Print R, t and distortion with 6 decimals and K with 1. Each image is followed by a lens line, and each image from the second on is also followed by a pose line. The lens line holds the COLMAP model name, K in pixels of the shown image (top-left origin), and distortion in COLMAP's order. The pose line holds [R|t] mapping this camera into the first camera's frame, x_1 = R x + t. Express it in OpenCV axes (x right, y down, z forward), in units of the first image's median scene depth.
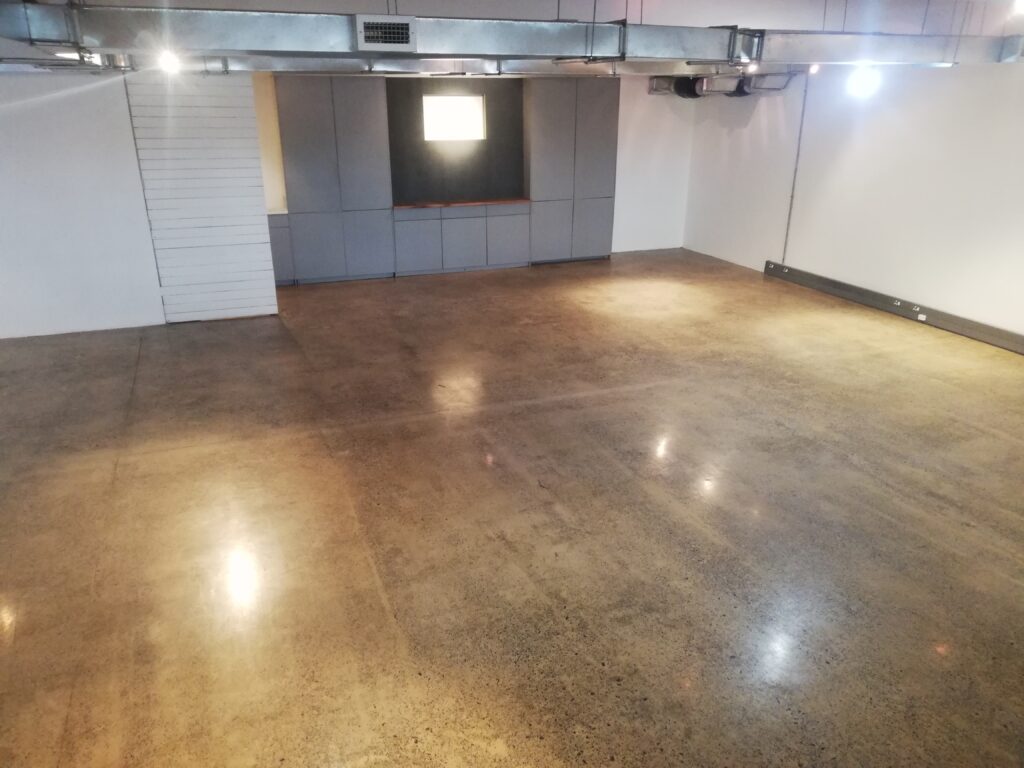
lens RADIAL K [[765.9, 0, 512.0], [0, 765.9, 384.0], [0, 0, 1]] dist [0.086802, -0.153954]
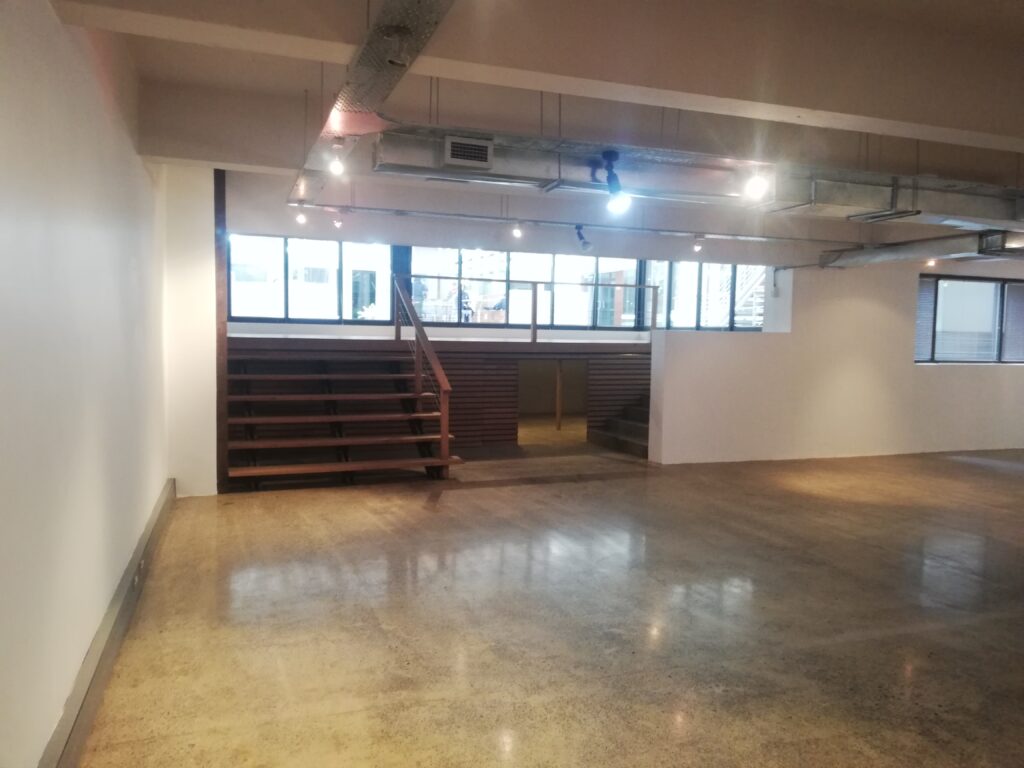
lens RADIAL K [[768.7, 0, 512.0], [0, 768.7, 384.0], [0, 0, 1]] dist [0.048849, -0.061181]
pose [[-0.999243, -0.021643, 0.032336, 0.350223], [-0.006121, 0.908118, 0.418670, -0.366188], [-0.038427, 0.418155, -0.907562, 1.212306]]
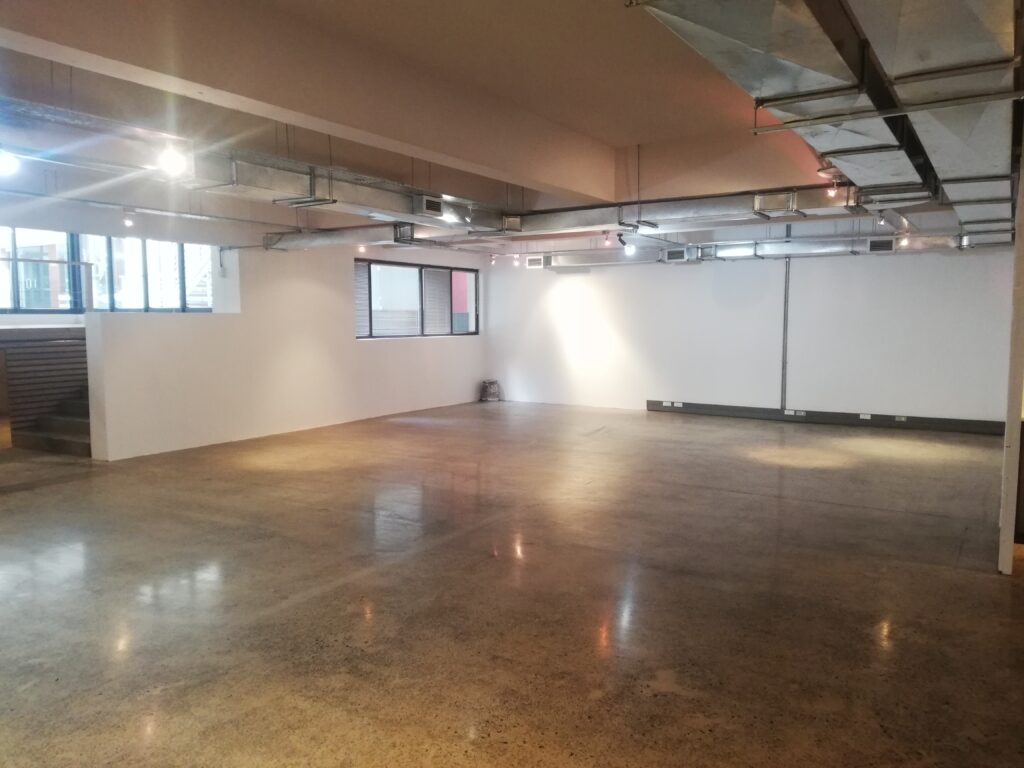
lens RADIAL K [[766.3, 0, 510.1], [0, 766.3, 380.7], [0, 0, 1]] dist [0.045787, -0.053350]
pose [[-0.810480, 0.050856, -0.583555, 0.323852], [-0.206204, 0.907686, 0.365493, -0.368554], [0.548272, 0.416556, -0.725175, 1.218072]]
